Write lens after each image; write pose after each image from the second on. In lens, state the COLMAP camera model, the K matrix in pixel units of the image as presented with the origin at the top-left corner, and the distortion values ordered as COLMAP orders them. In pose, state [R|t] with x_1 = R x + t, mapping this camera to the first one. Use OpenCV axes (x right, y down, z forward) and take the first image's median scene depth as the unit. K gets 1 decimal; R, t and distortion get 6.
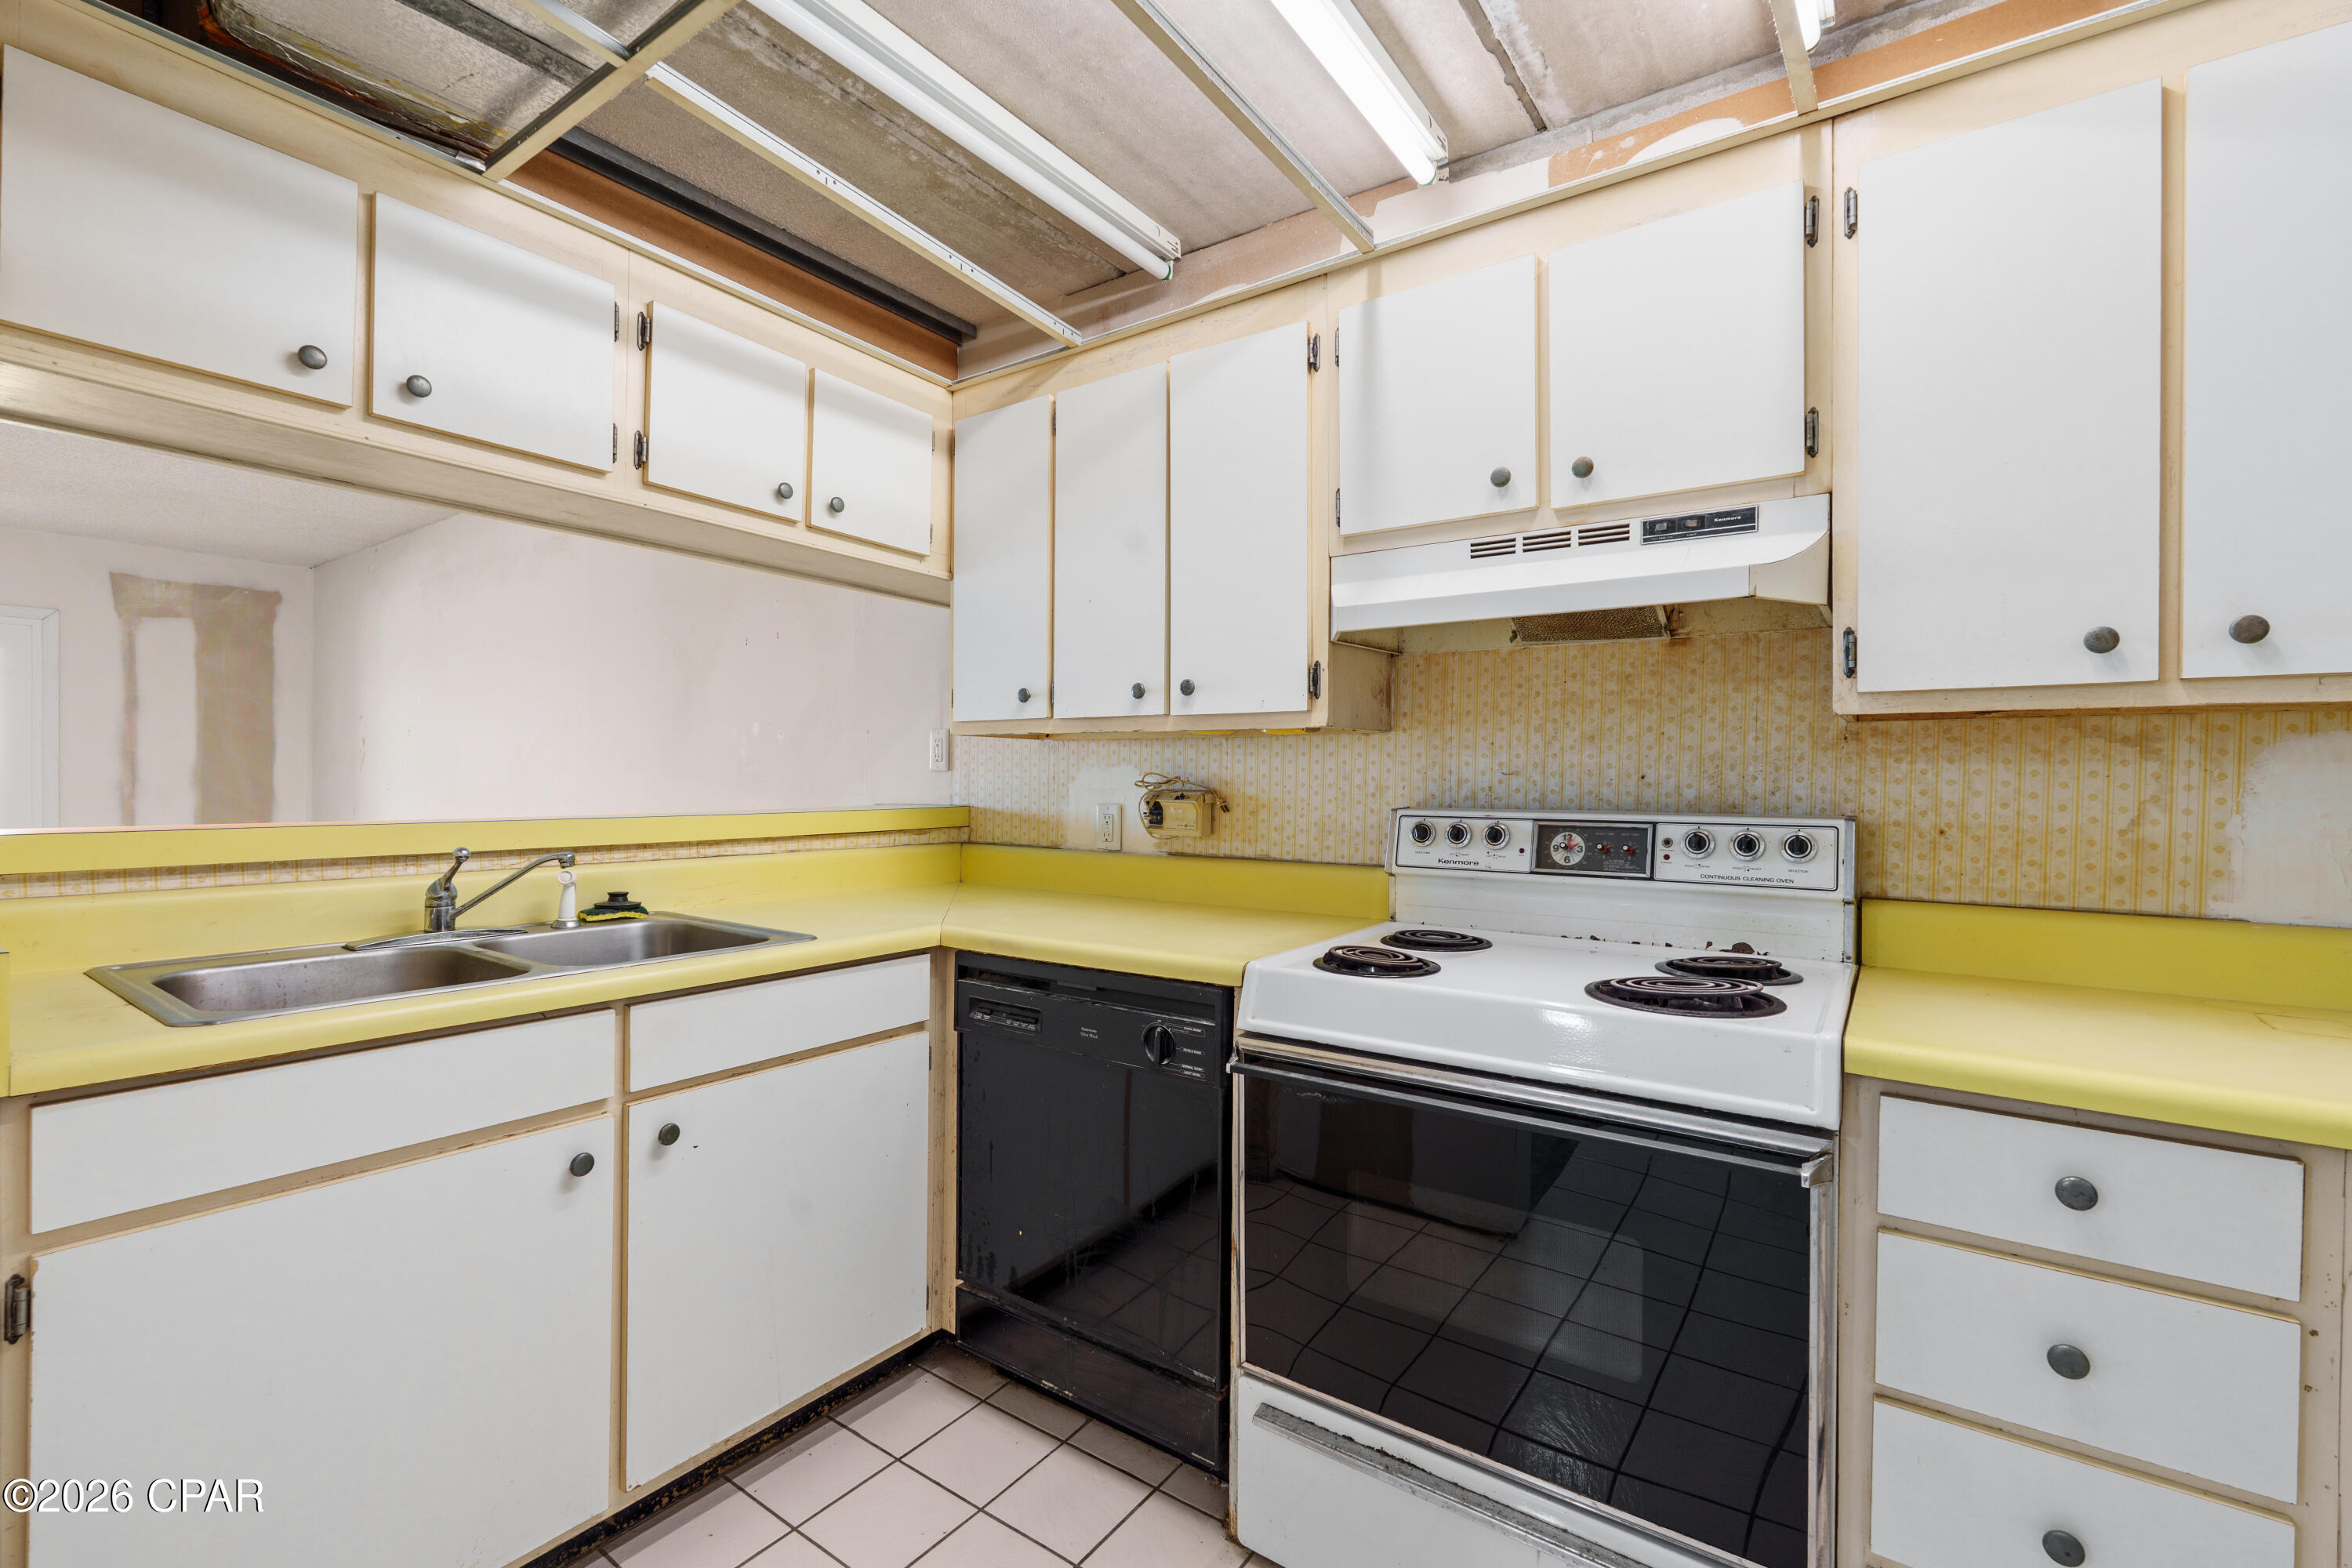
lens RADIAL K [[1023.8, 0, 1174.5], [0, 1023.8, 782.9], [0, 0, 1]] dist [-0.007851, 0.001797]
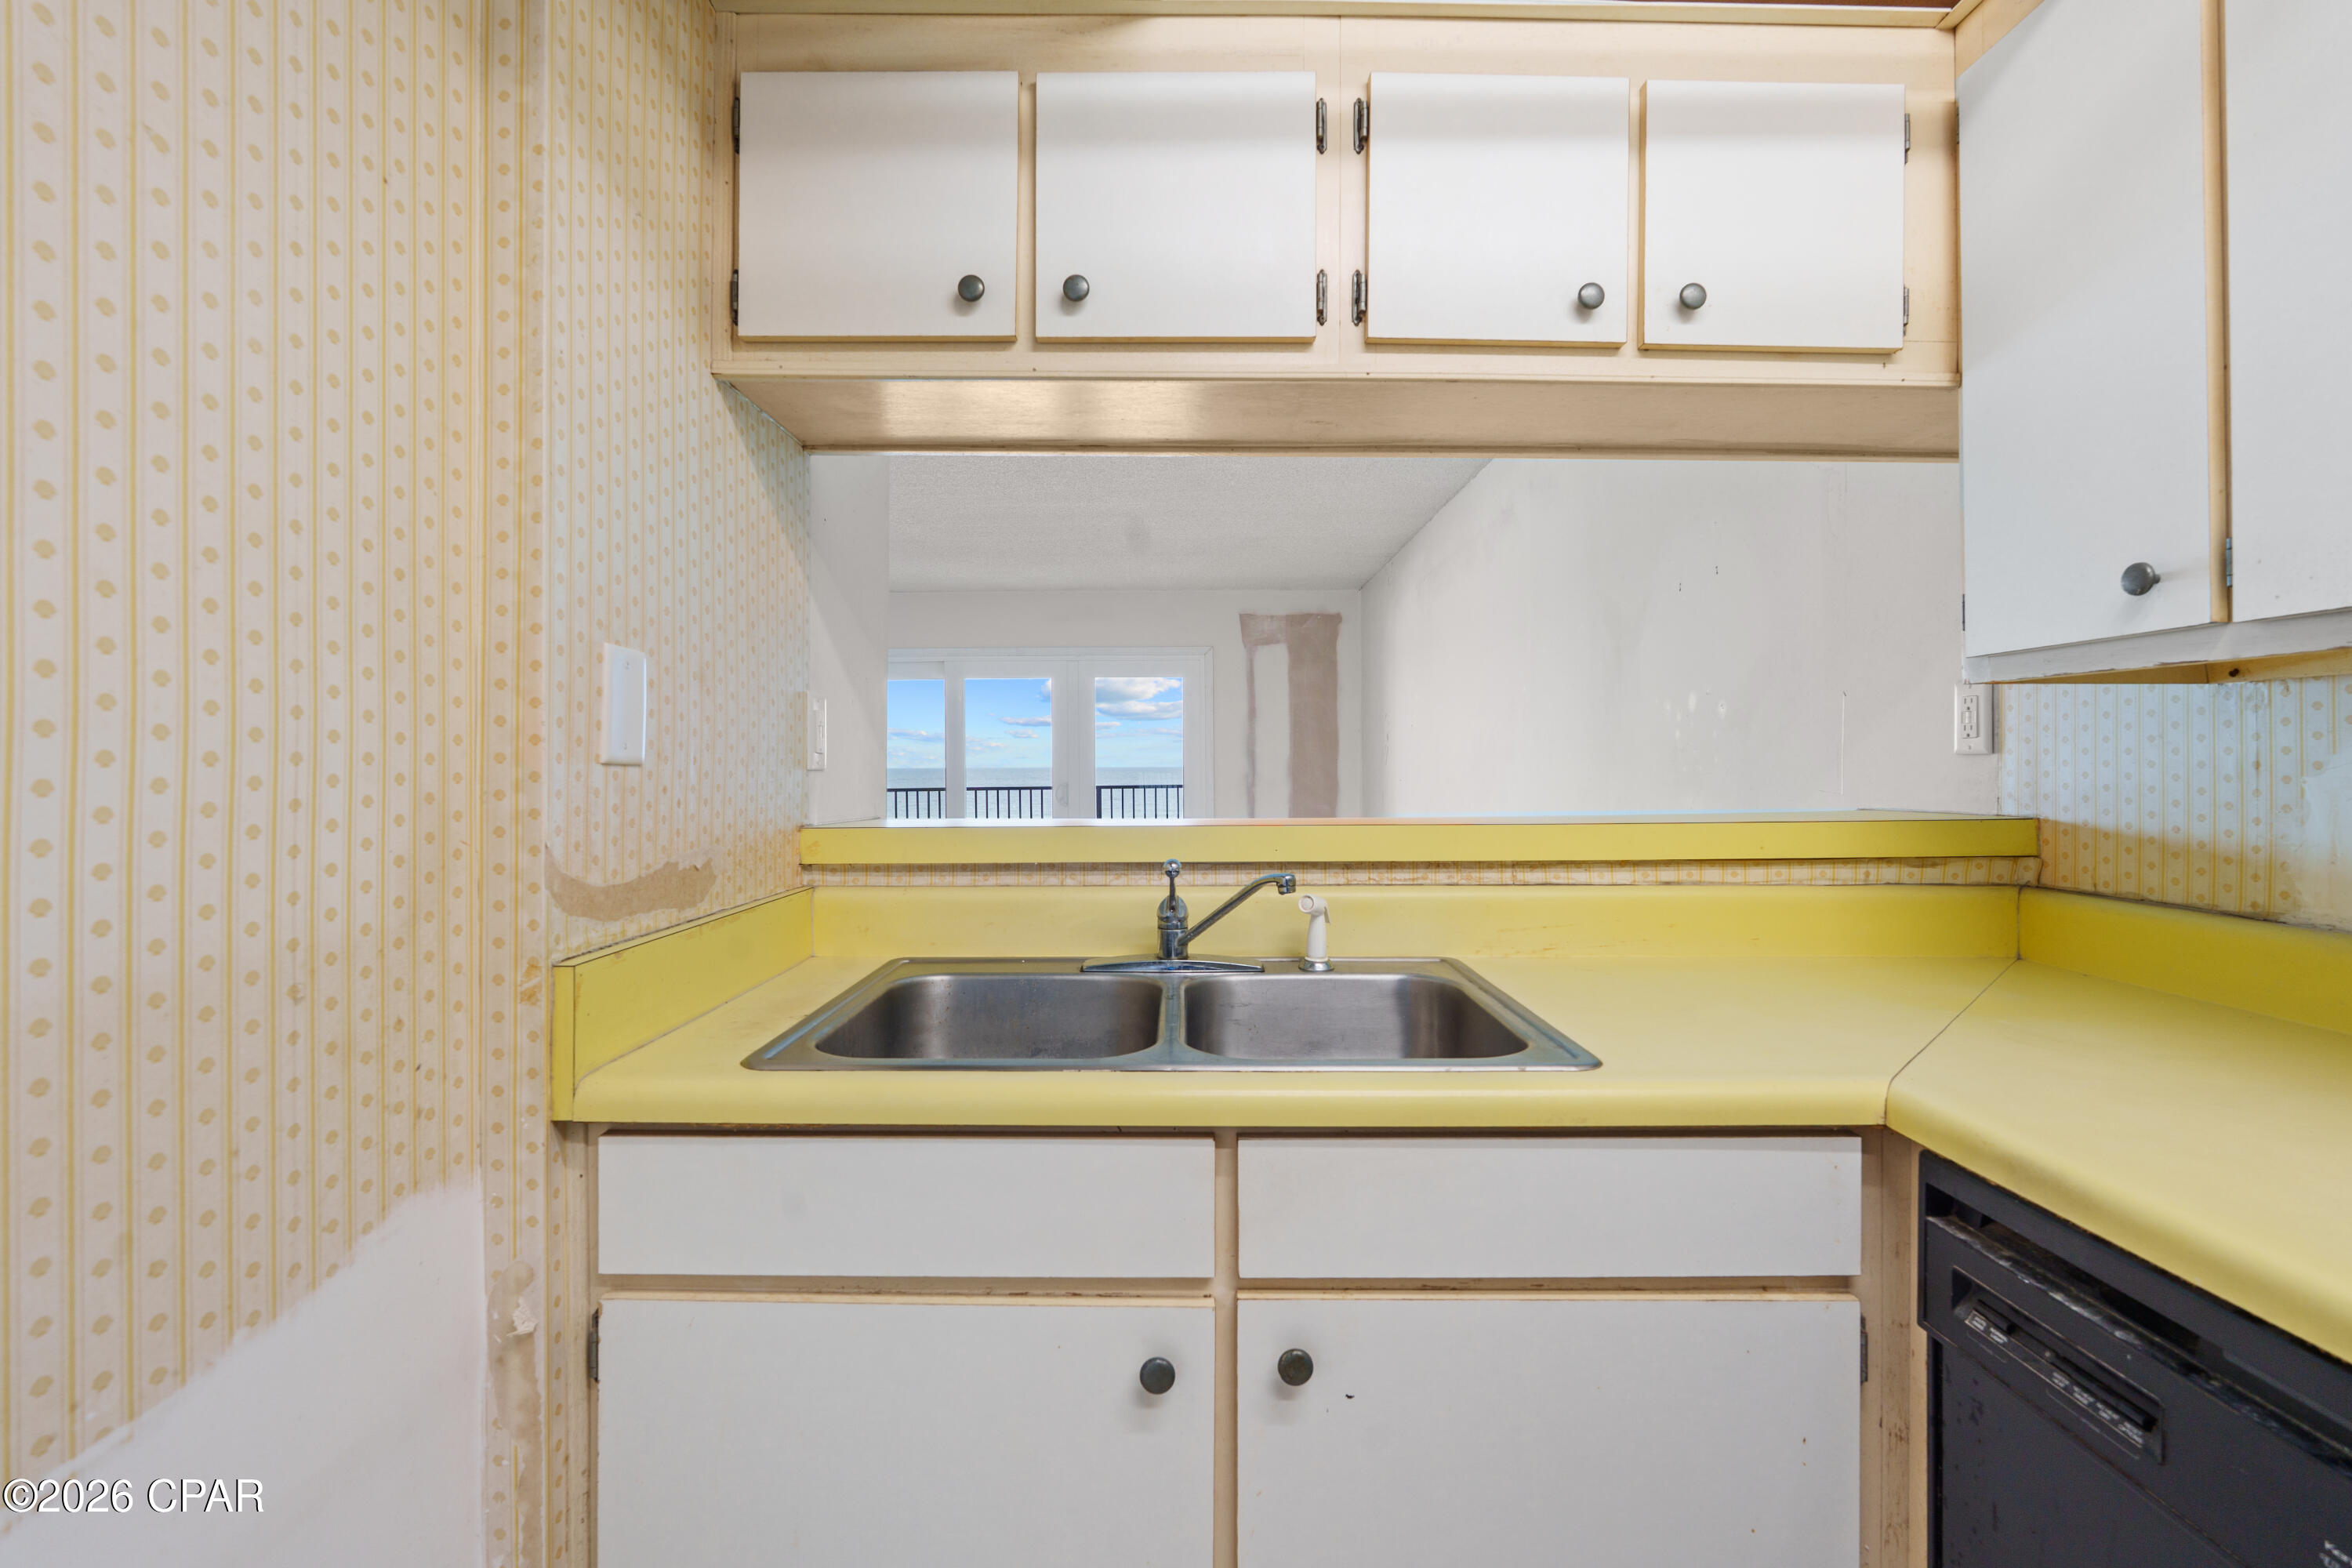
lens RADIAL K [[1023.8, 0, 1178.9], [0, 1023.8, 758.7], [0, 0, 1]] dist [-0.007851, 0.001797]
pose [[0.572756, -0.014443, -0.819599, -0.030736], [0.004009, 0.999882, -0.014818, -0.003827], [0.819716, 0.005201, 0.572746, 0.493885]]
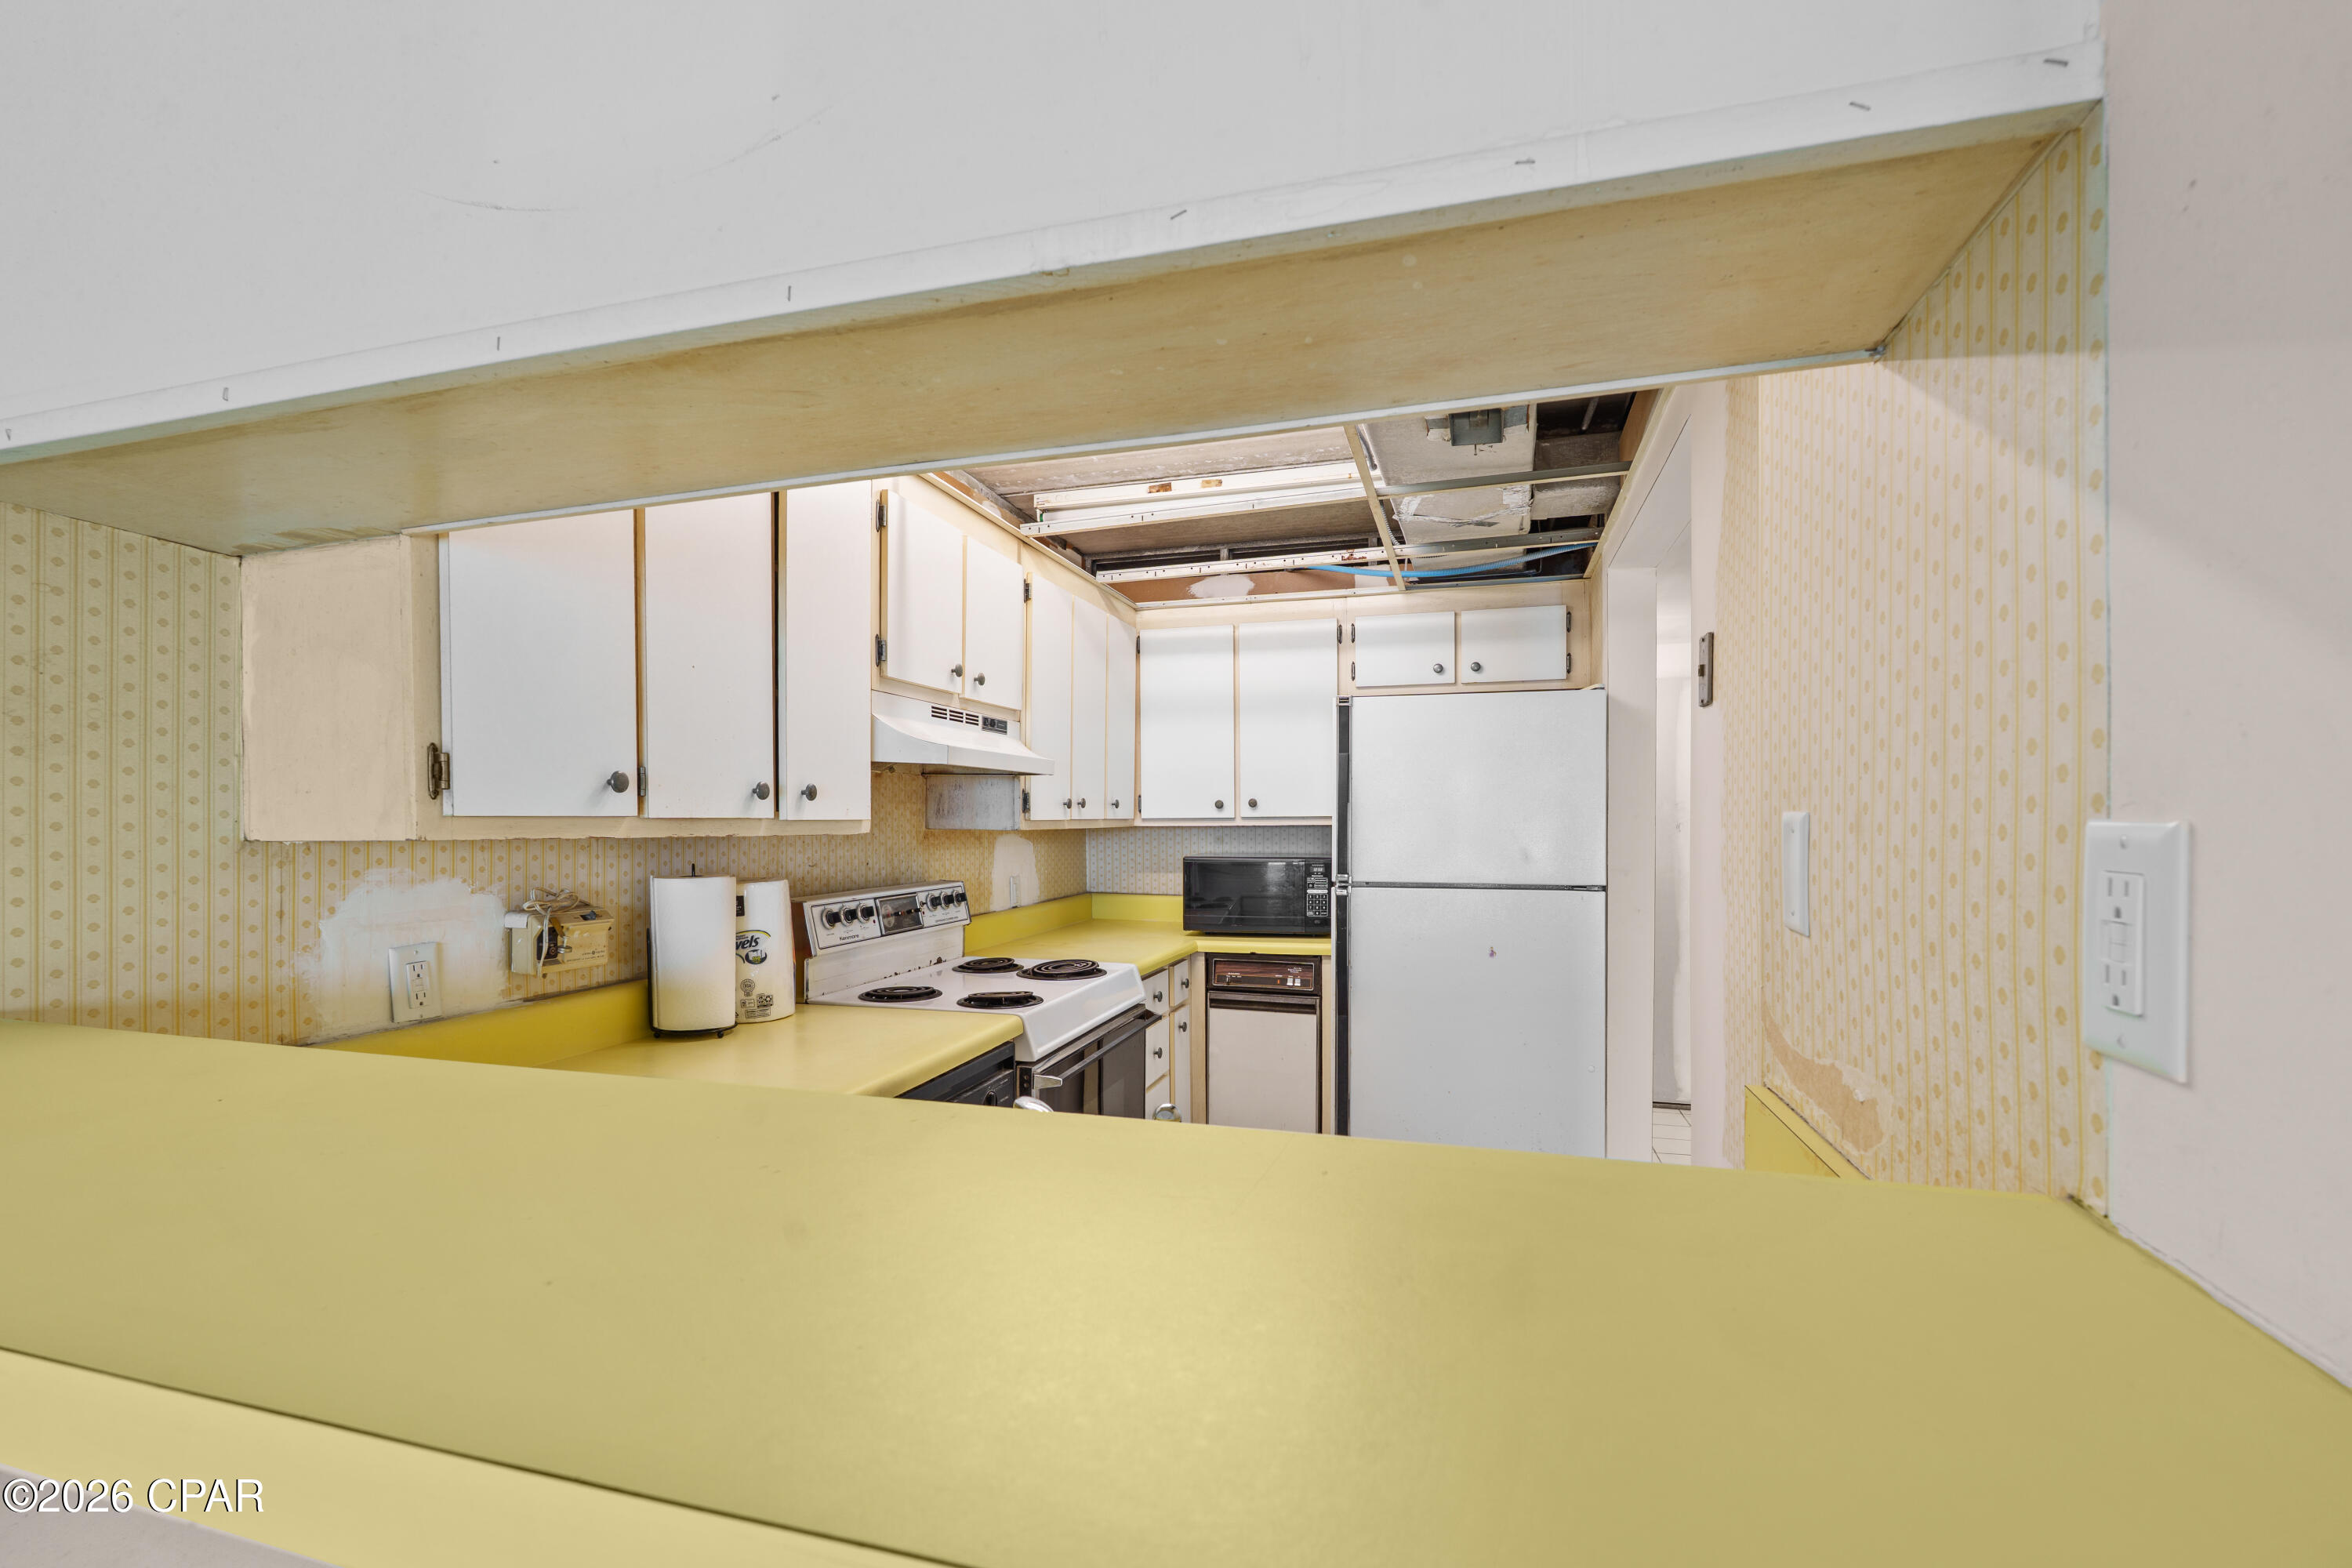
lens RADIAL K [[1023.8, 0, 1178.6], [0, 1023.8, 821.1], [0, 0, 1]] dist [-0.007851, 0.001797]
pose [[-0.332002, -0.005335, 0.943264, -1.075505], [0.006125, 0.999951, 0.007811, -0.075567], [-0.943259, 0.008370, -0.331953, 1.055510]]
